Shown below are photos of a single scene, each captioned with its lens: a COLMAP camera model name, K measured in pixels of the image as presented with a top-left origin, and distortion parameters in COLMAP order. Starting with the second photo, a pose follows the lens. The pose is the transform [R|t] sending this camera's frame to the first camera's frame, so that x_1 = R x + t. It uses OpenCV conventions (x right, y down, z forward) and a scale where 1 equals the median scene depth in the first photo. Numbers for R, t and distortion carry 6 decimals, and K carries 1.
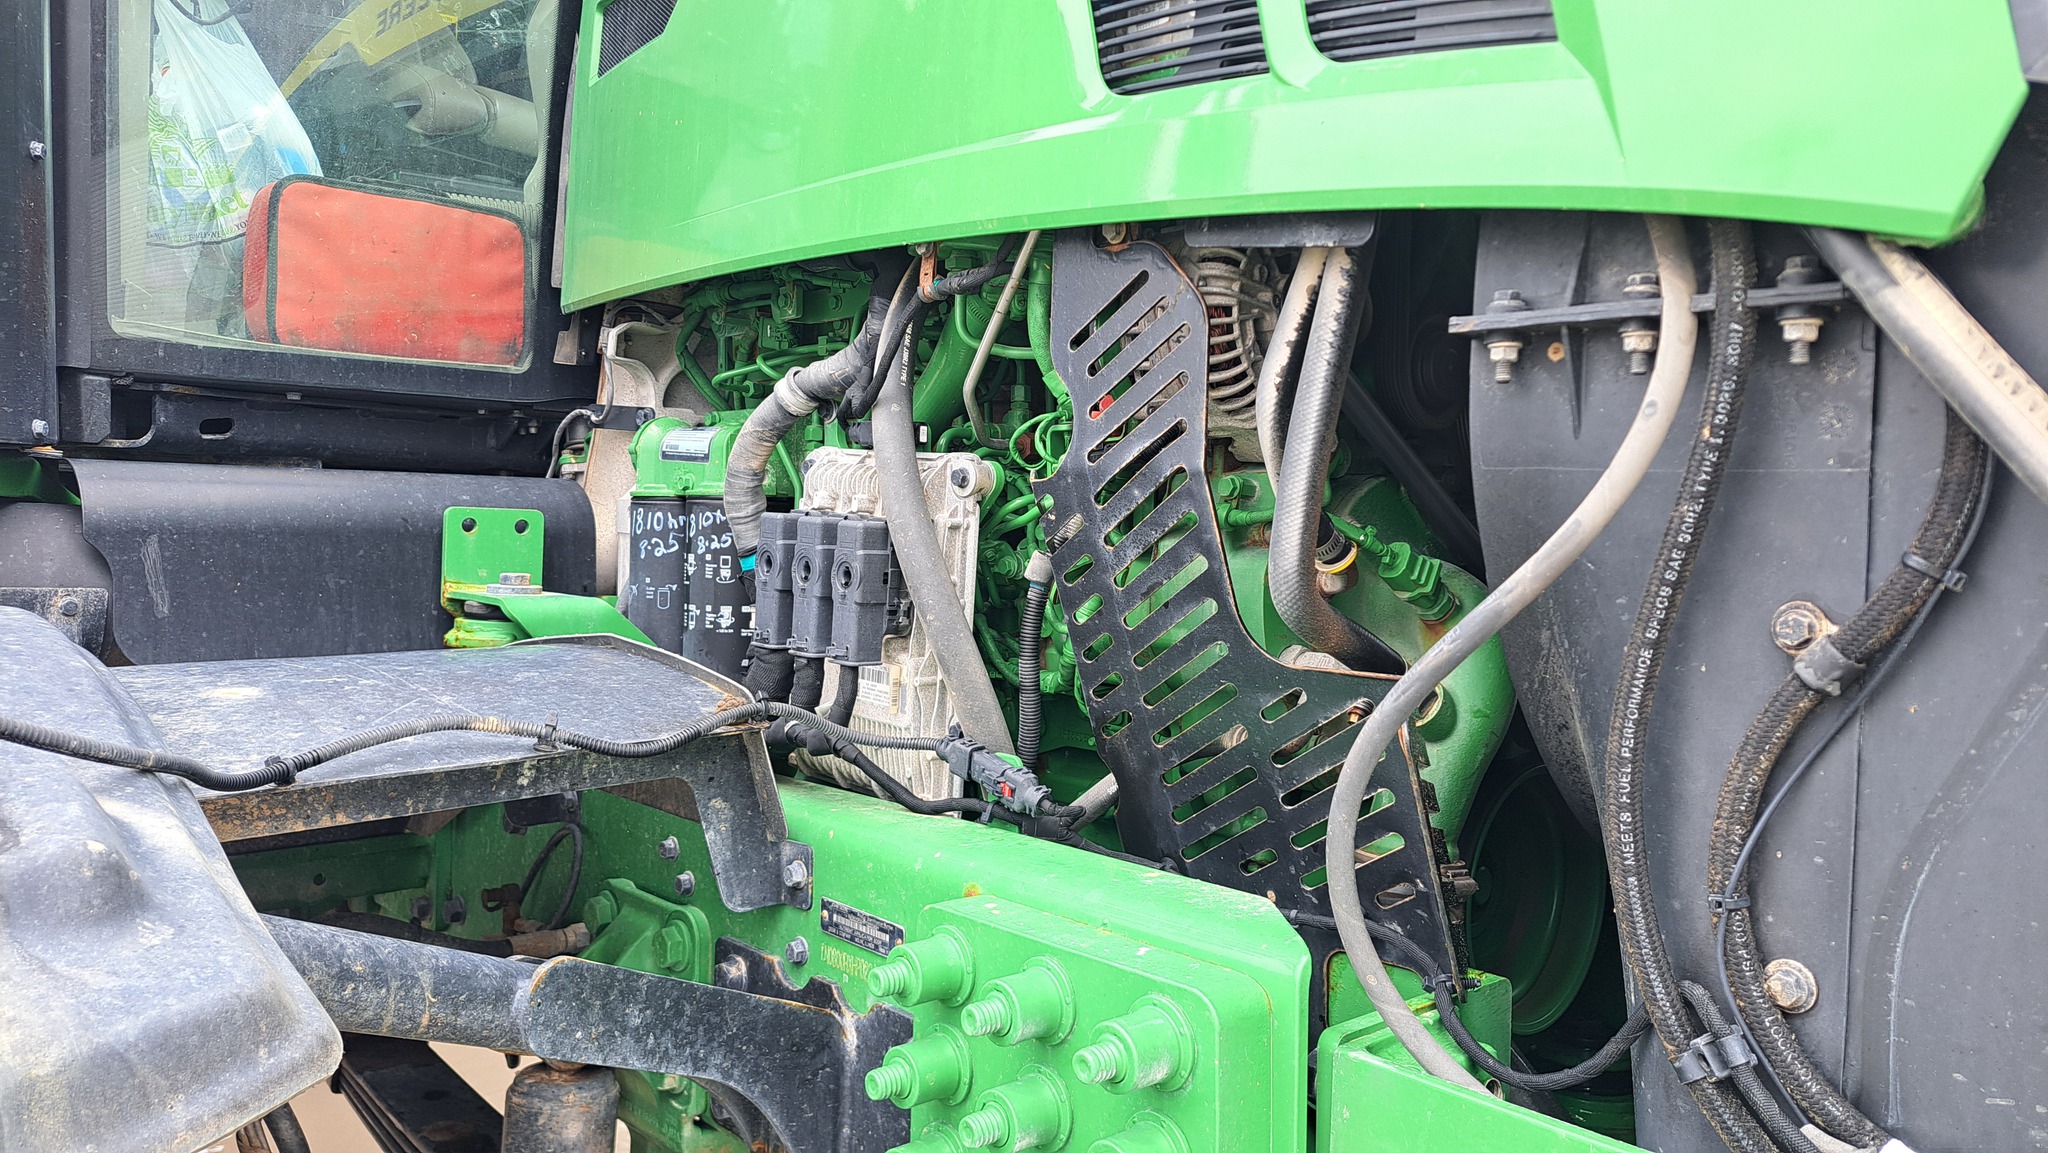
lens RADIAL K [[1433.3, 0, 1089.4], [0, 1433.3, 581.3], [0, 0, 1]] dist [0.079189, -0.065557]
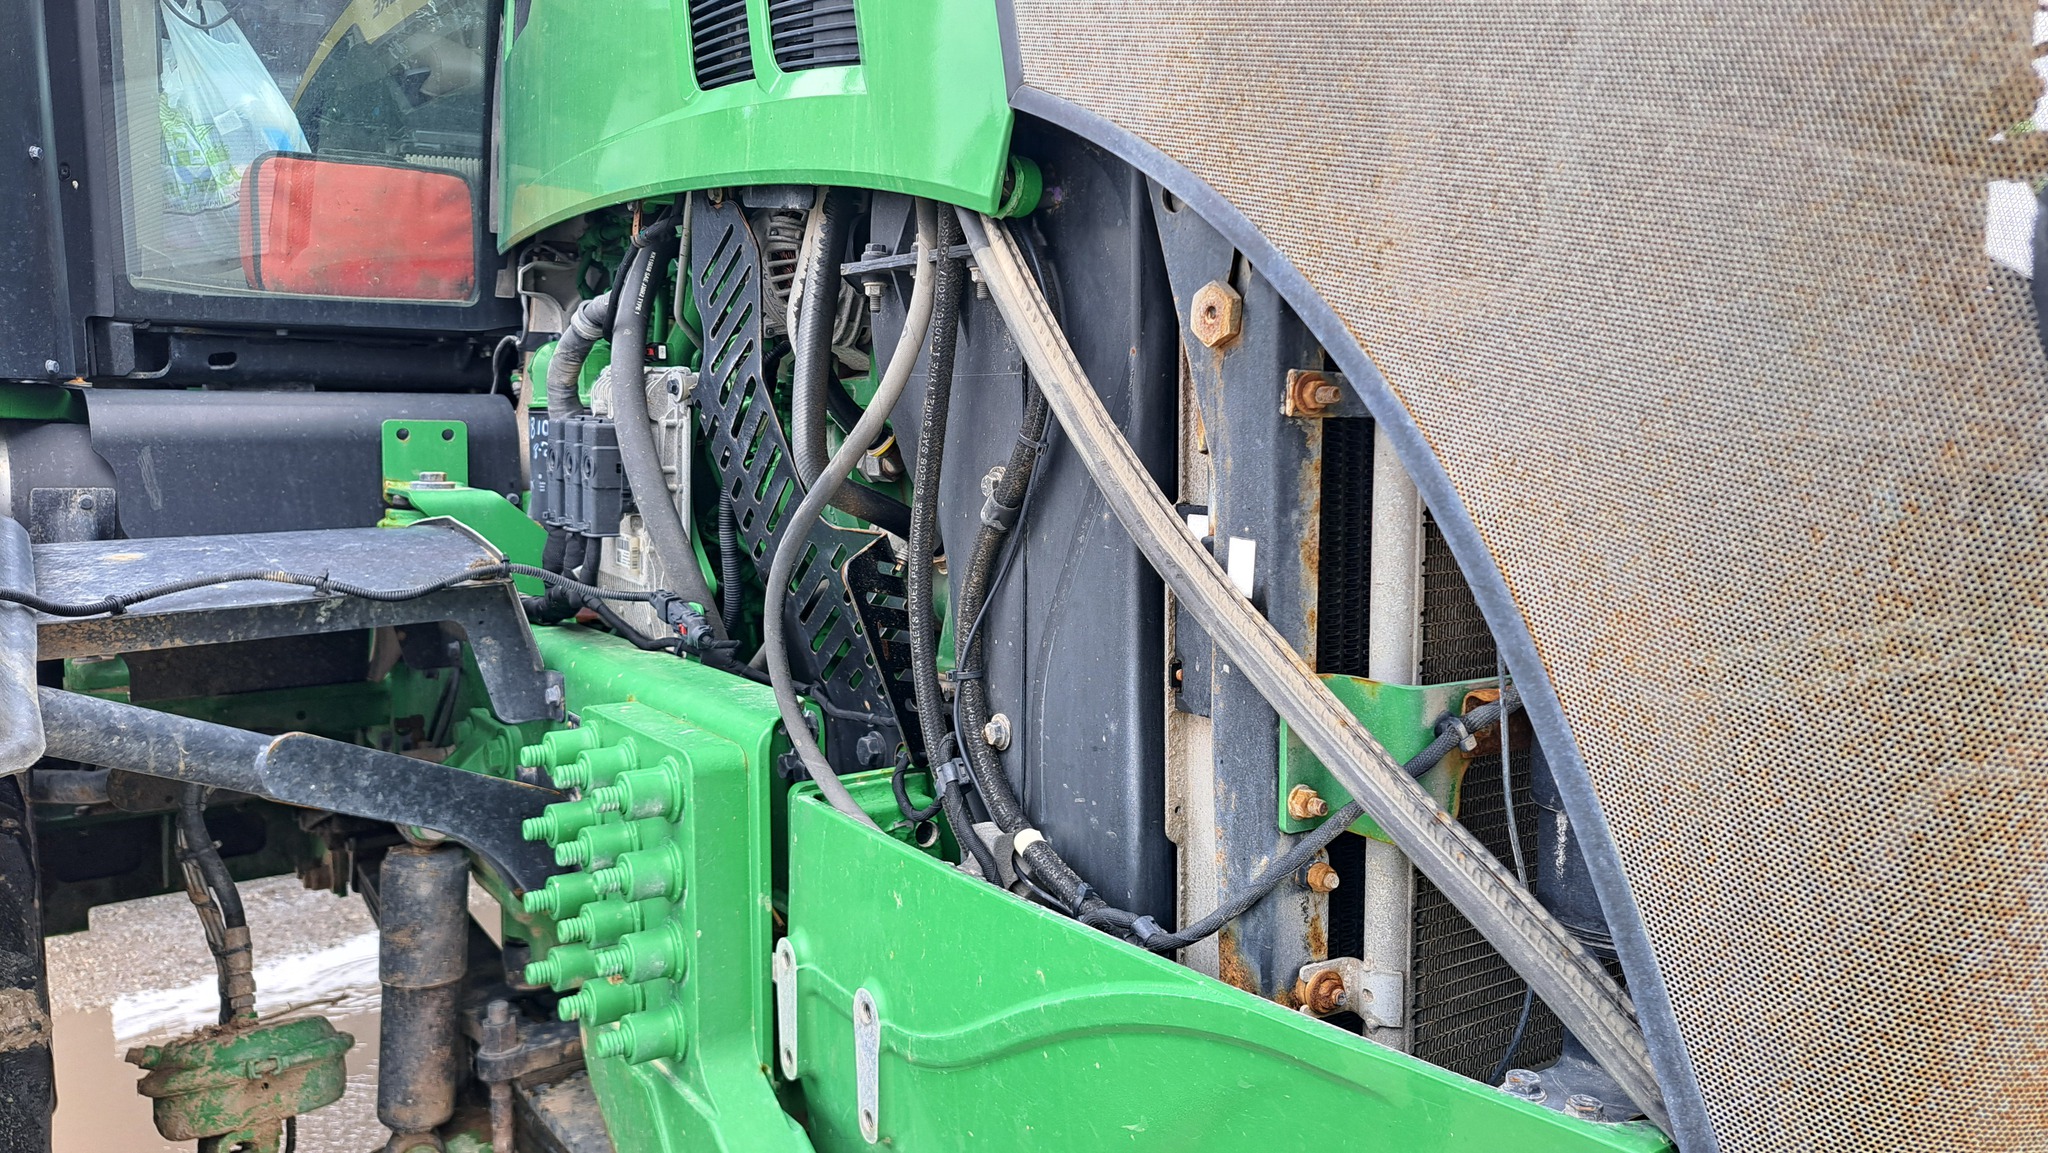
lens RADIAL K [[1426.6, 0, 1041.3], [0, 1426.6, 571.6], [0, 0, 1]] dist [0.075473, -0.062598]
pose [[0.990363, -0.009688, -0.138153, 0.357058], [0.018270, 0.997971, 0.060987, 0.016532], [0.137282, -0.062923, 0.988531, -0.191412]]
